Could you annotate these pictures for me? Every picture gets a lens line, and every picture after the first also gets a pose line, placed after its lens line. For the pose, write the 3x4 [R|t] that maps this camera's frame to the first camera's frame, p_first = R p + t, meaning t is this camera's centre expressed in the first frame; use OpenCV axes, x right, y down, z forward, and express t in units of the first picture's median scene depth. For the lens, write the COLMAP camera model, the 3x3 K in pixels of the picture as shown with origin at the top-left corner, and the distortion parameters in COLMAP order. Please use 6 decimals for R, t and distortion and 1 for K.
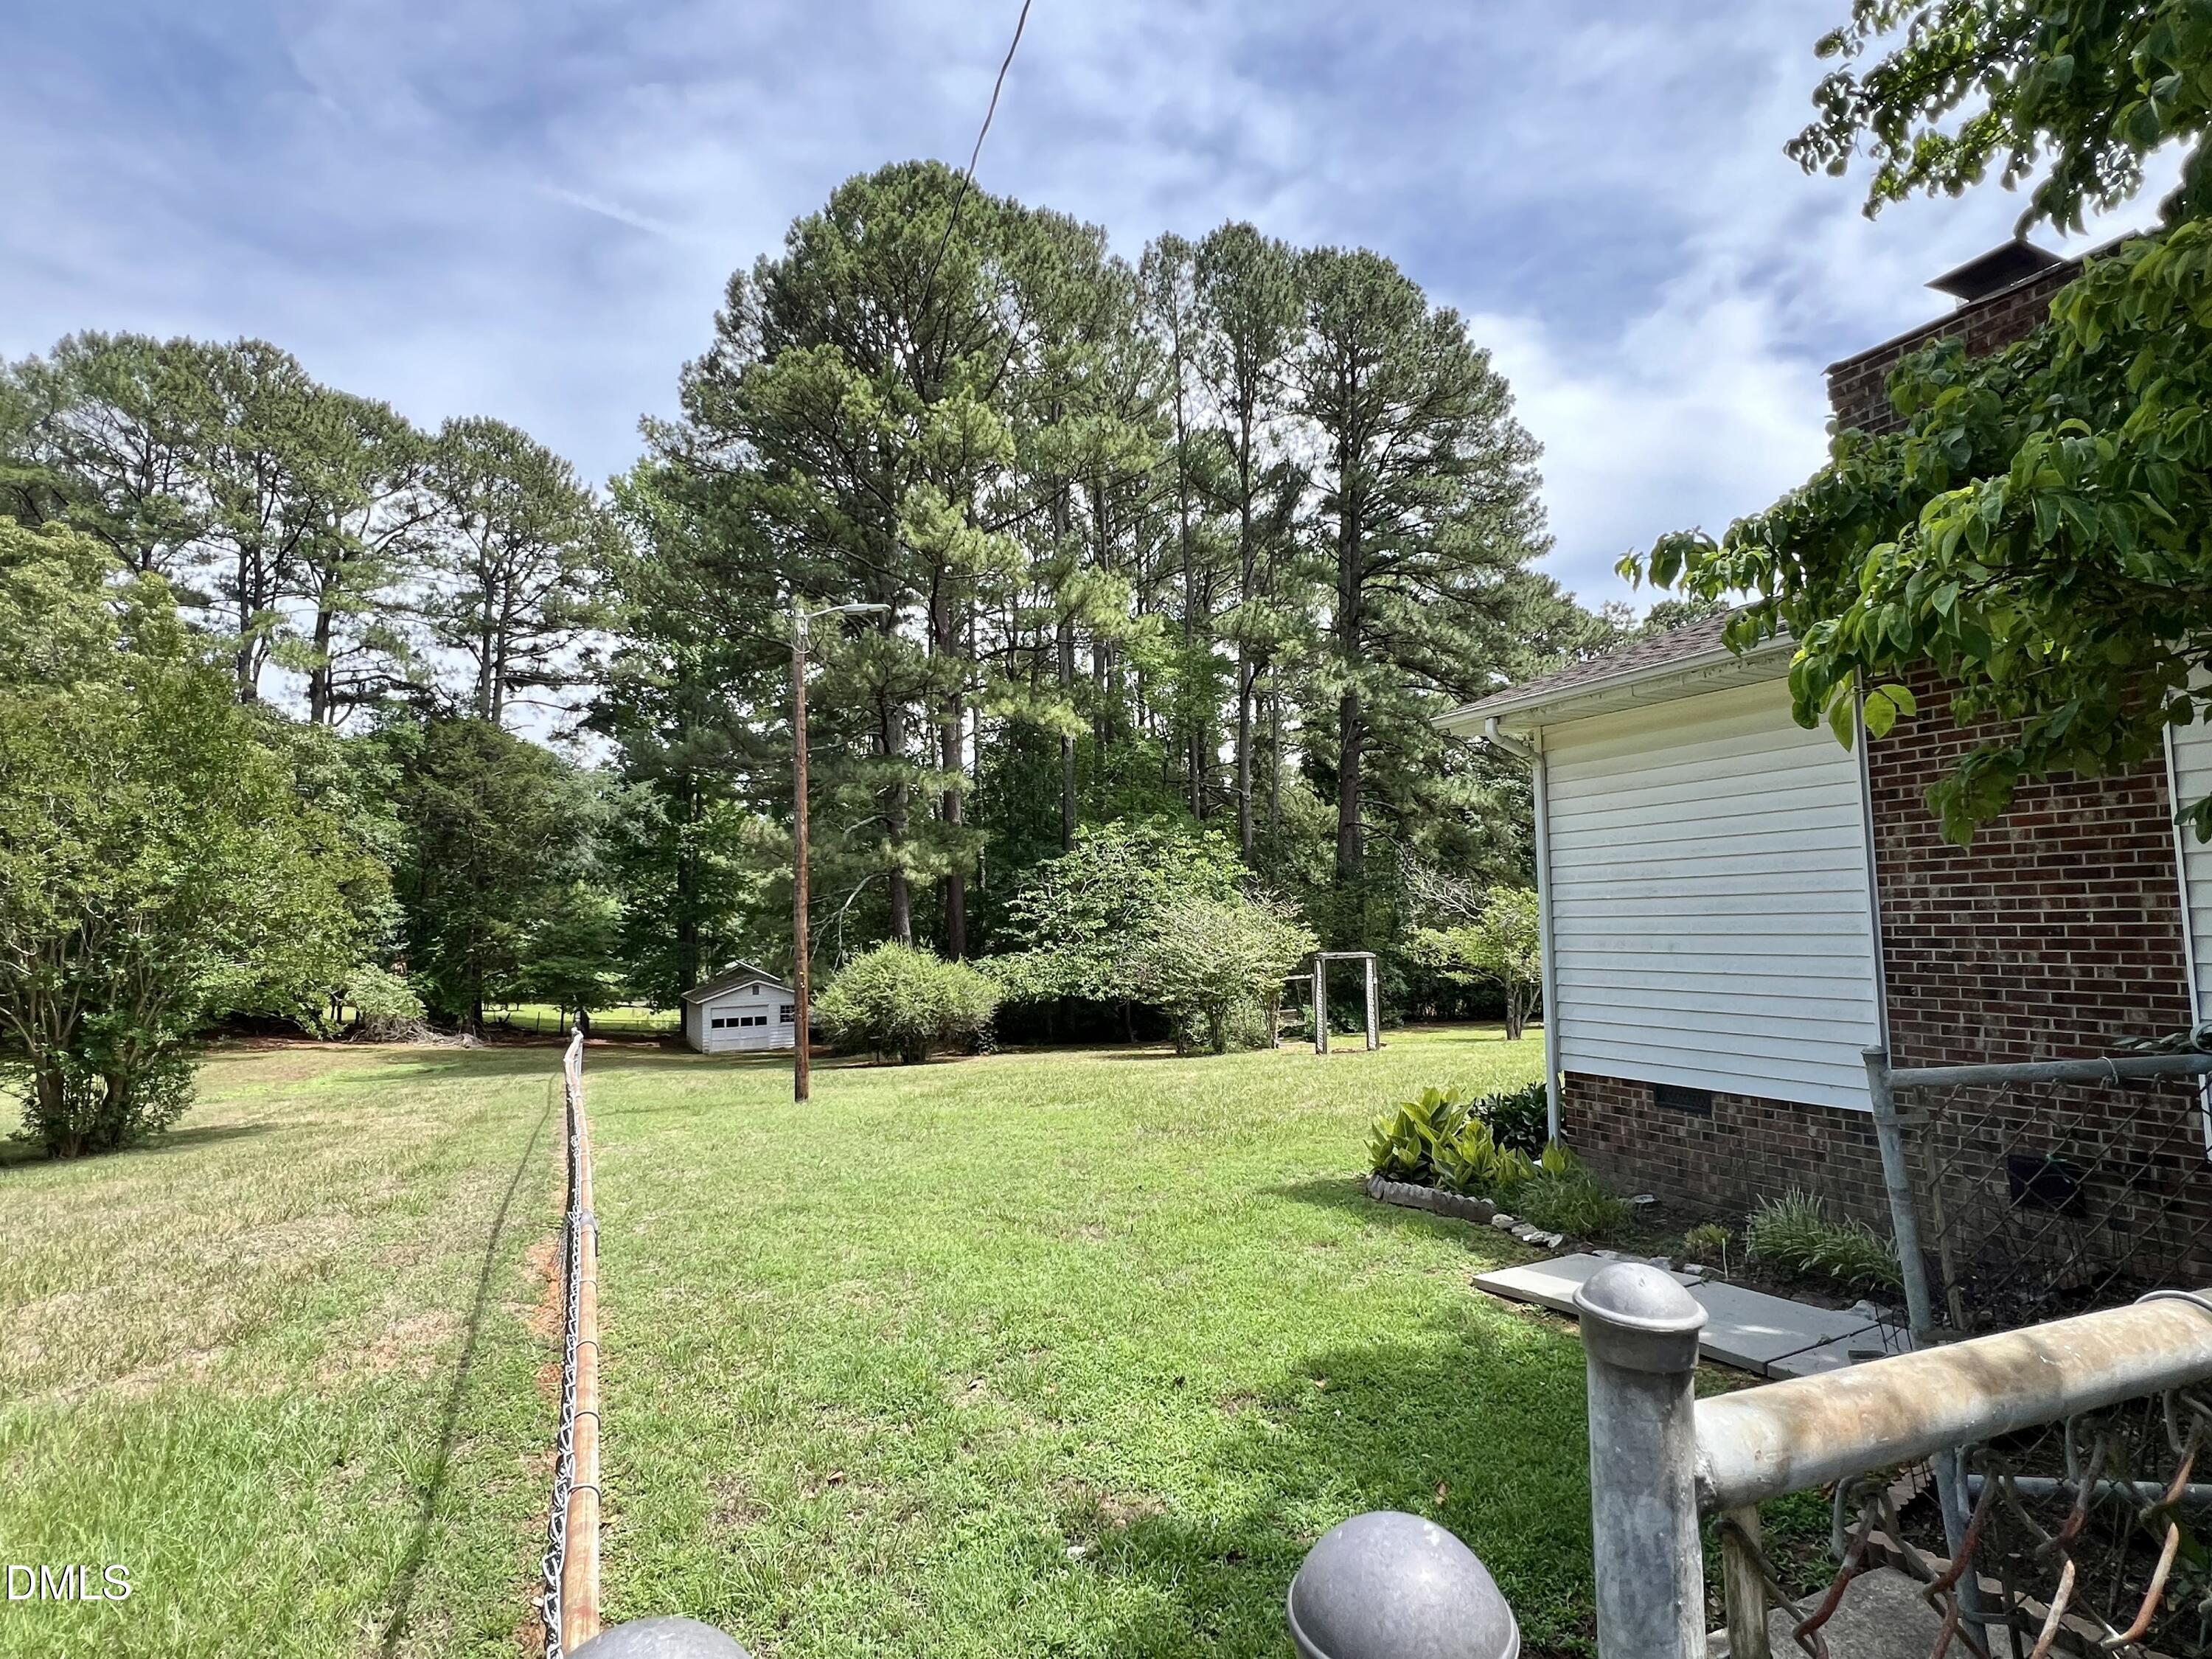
lens RADIAL K [[1120.5, 0, 1101.6], [0, 1120.5, 831.9], [0, 0, 1]] dist [-0.005607, 0.000962]
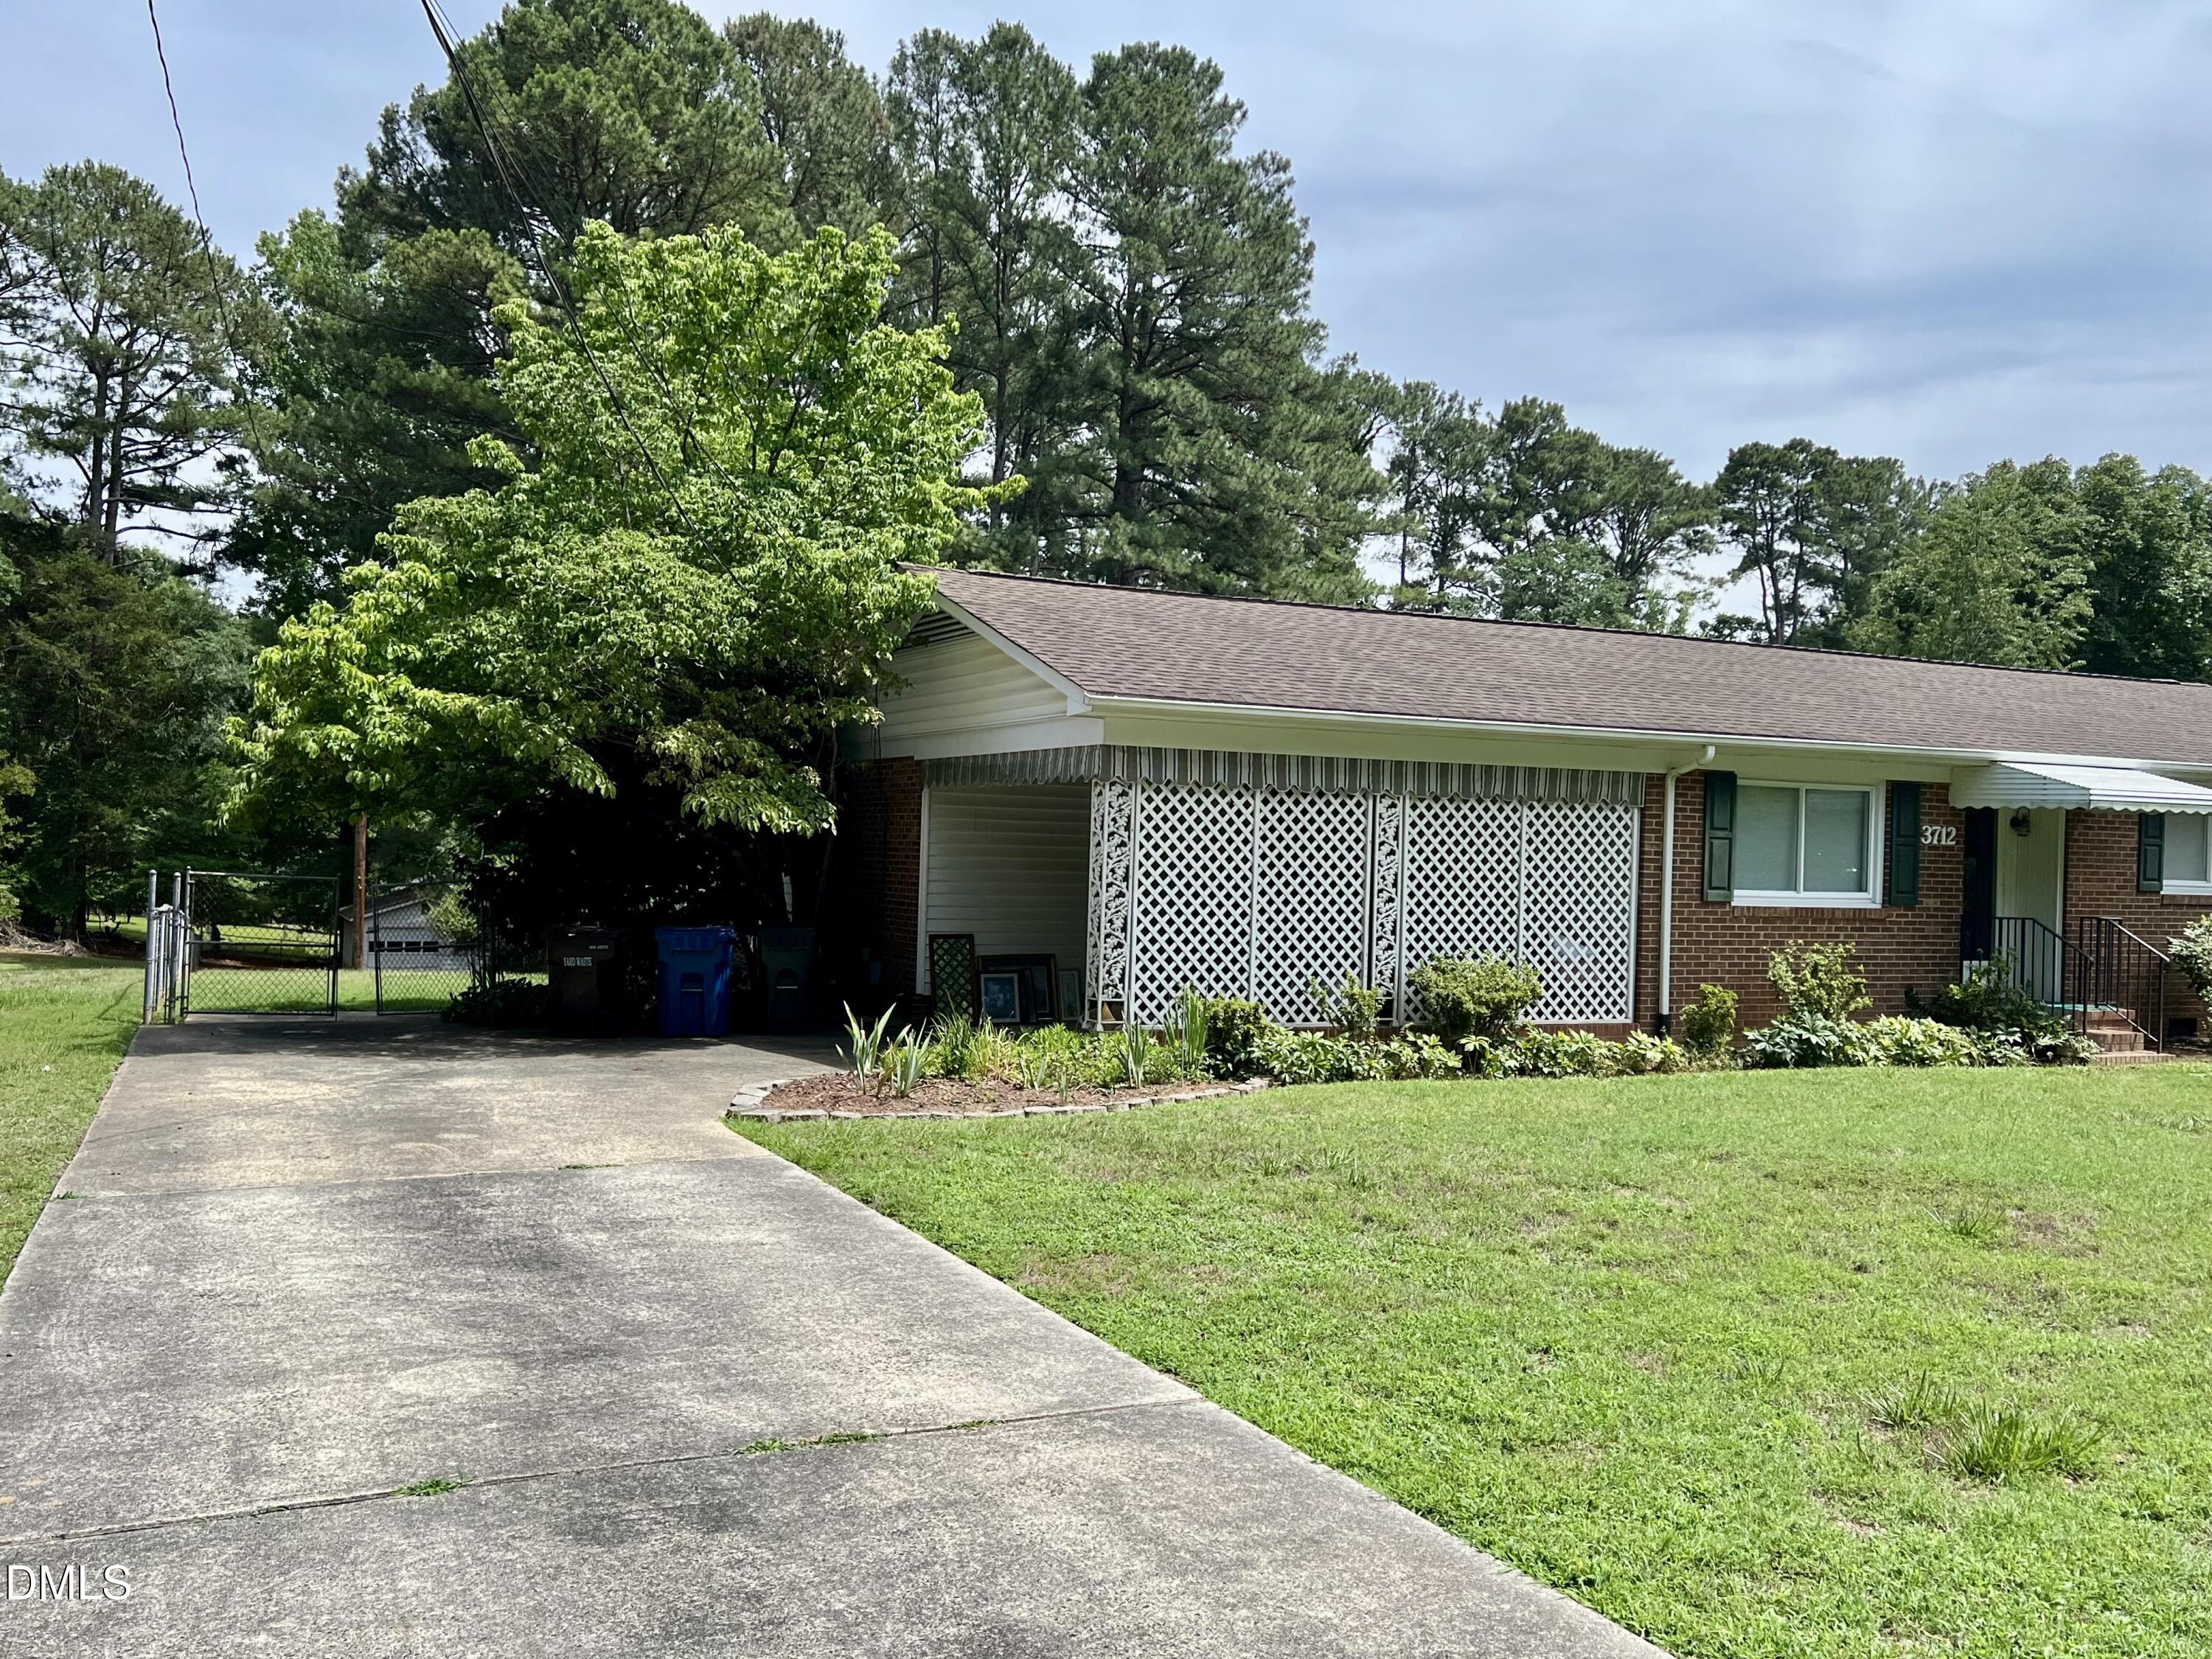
lens RADIAL K [[1889.4, 0, 1102.2], [0, 1889.4, 825.6], [0, 0, 1]] dist [0.025368, 0.005874]
pose [[0.998398, 0.056258, -0.006120, 0.176529], [-0.055682, 0.995913, 0.071115, -0.041732], [0.010096, -0.070660, 0.997449, -0.344659]]
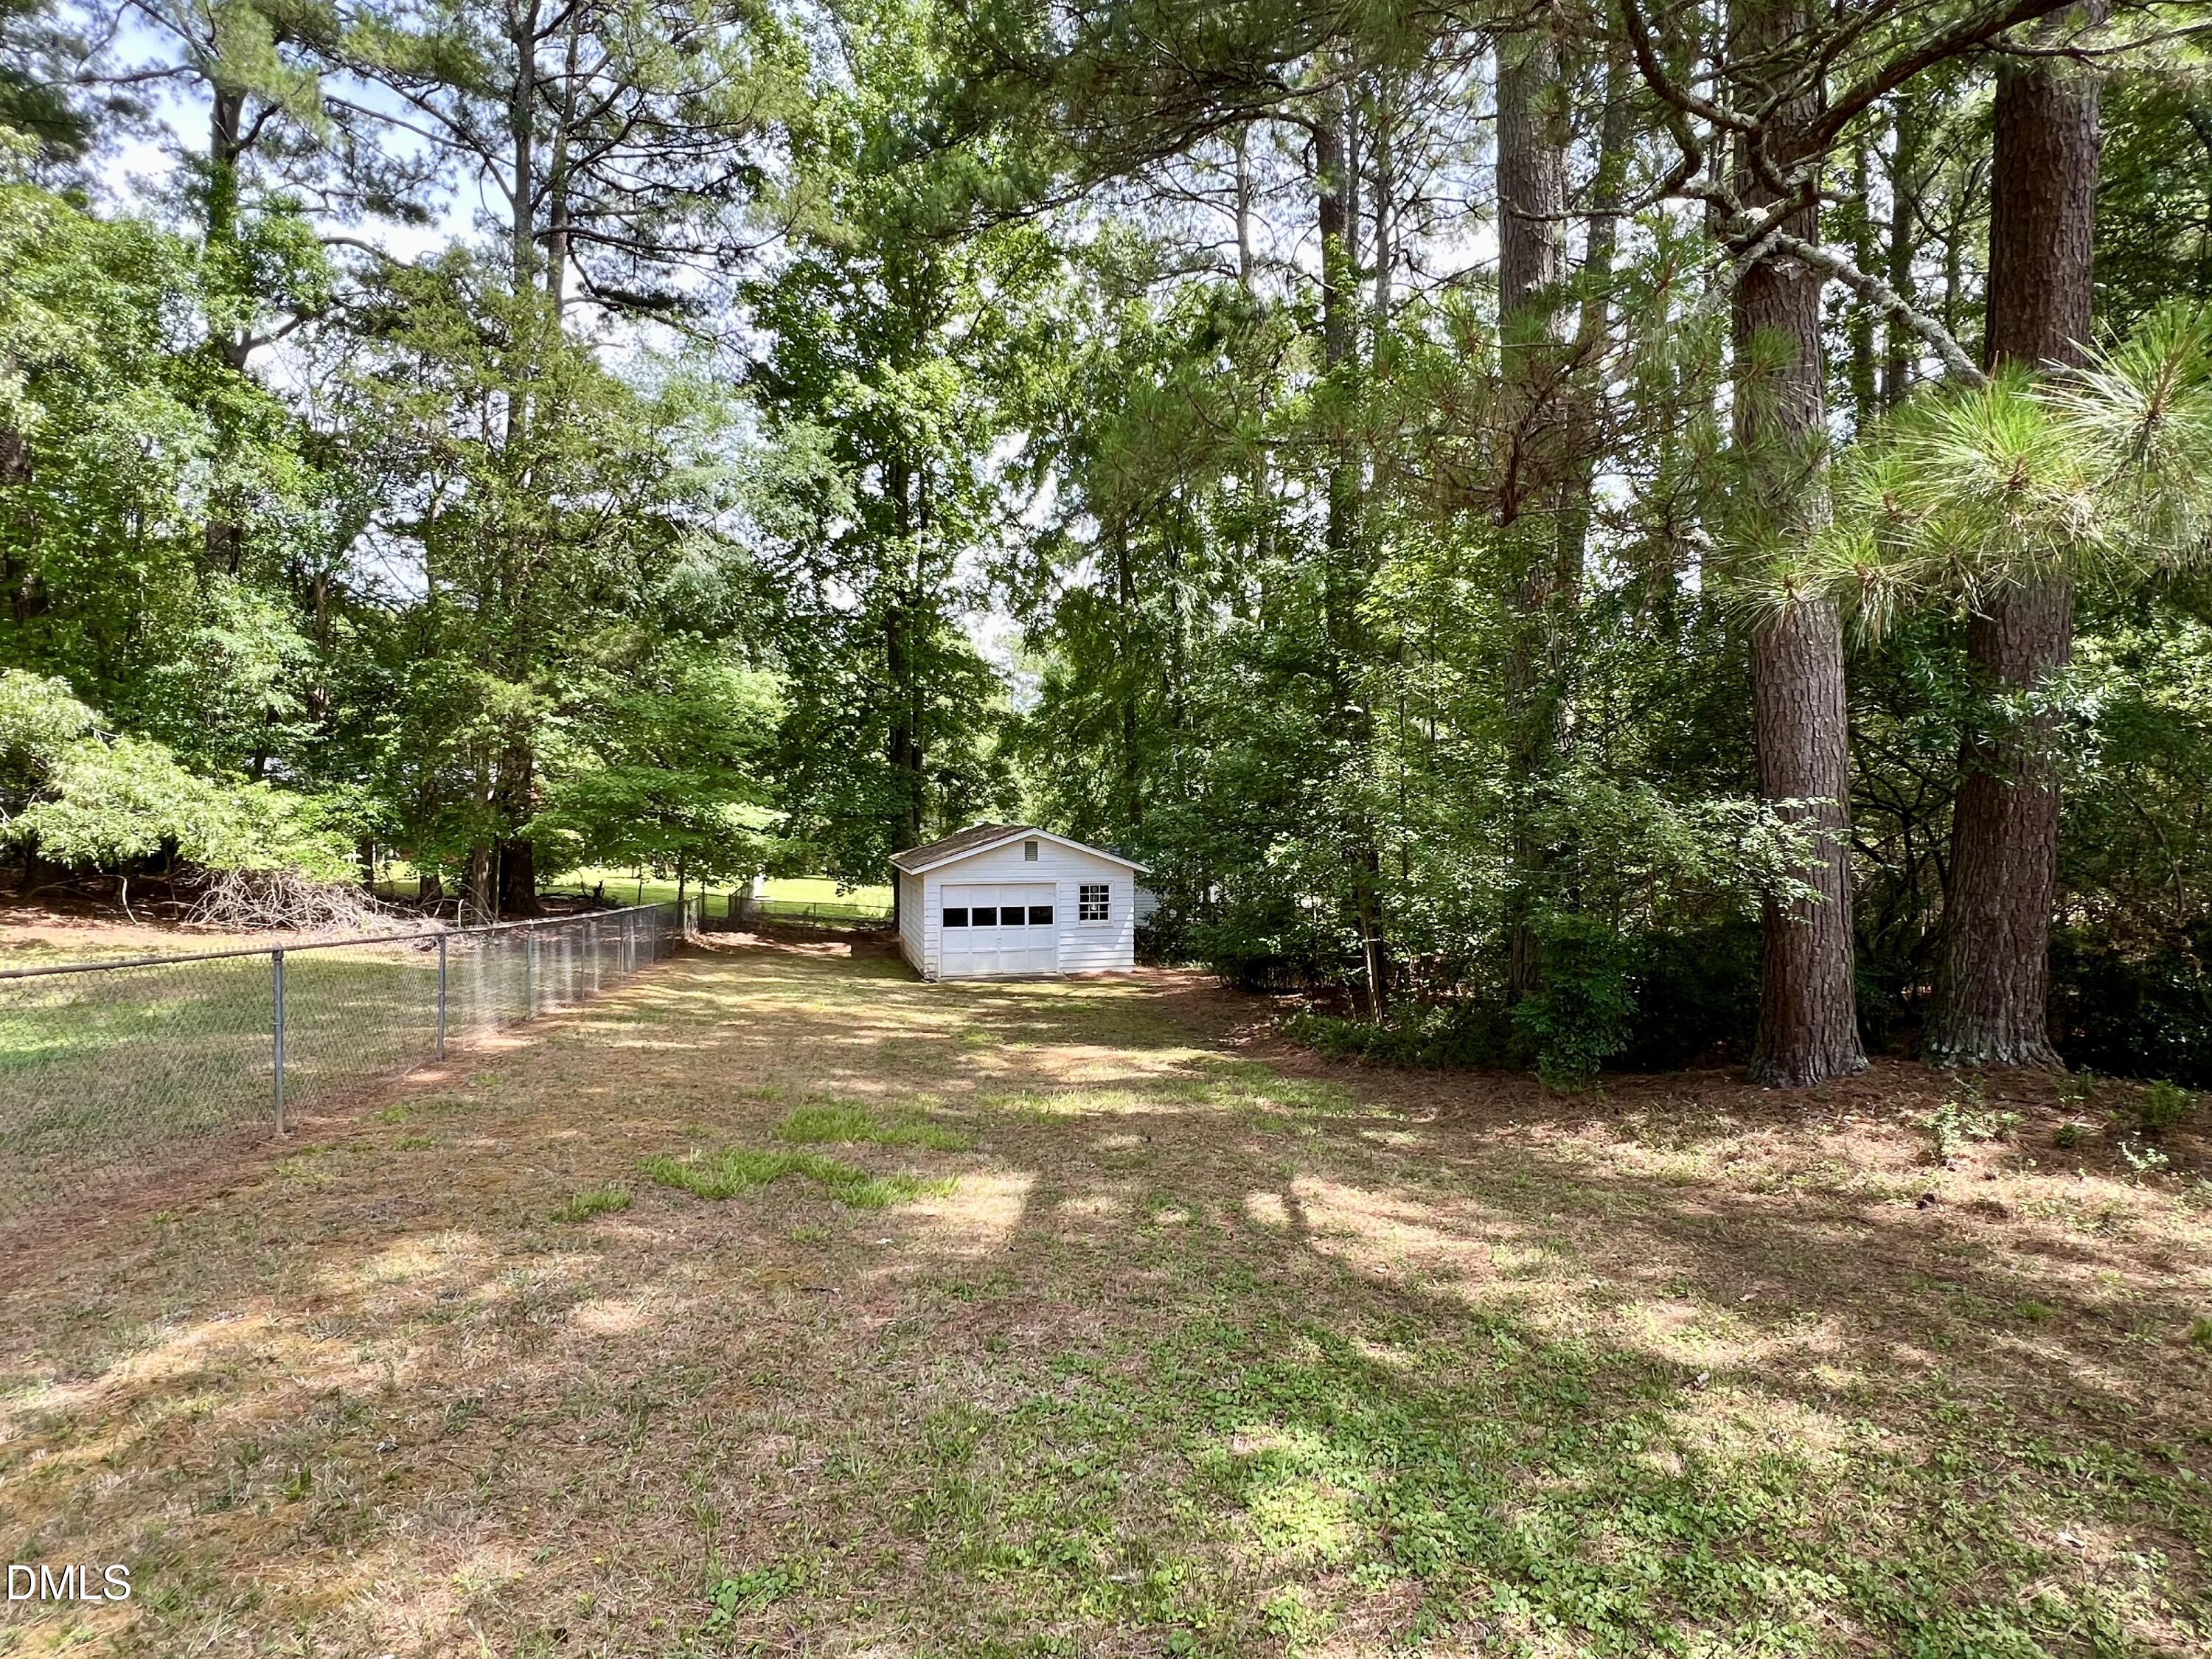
lens RADIAL K [[1120.5, 0, 1108.1], [0, 1120.5, 831.0], [0, 0, 1]] dist [-0.005607, 0.000962]
pose [[0.980674, 0.027612, -0.193692, -0.175259], [-0.009974, 0.995760, 0.091451, 0.084664], [0.195395, -0.087752, 0.976791, 0.514851]]
